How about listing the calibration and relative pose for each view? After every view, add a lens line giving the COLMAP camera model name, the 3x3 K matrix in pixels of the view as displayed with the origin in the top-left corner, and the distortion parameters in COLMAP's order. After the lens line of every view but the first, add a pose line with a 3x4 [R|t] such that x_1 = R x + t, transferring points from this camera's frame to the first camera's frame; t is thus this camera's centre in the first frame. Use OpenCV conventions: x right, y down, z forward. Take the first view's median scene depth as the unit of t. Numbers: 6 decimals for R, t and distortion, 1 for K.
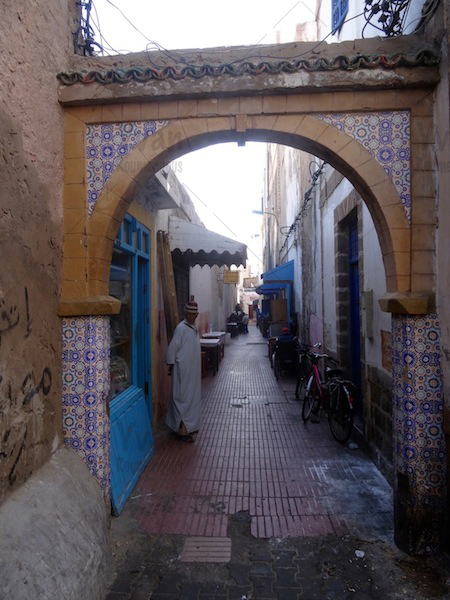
lens RADIAL K [[447.7, 0, 223.8], [0, 447.7, 301.2], [0, 0, 1]] dist [0.003191, 0.000684]
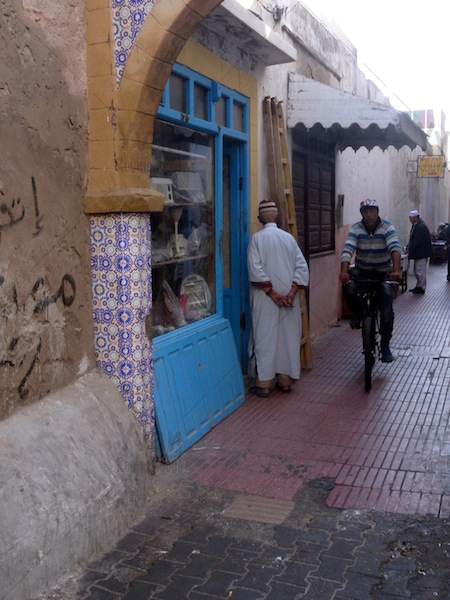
lens RADIAL K [[699.0, 0, 224.6], [0, 699.0, 299.8], [0, 0, 1]] dist [0.003966, 0.000000]
pose [[0.950154, 0.033612, -0.309963, 0.271749], [0.005825, 0.992085, 0.125437, 0.030799], [0.311726, -0.120990, 0.942438, -0.138600]]
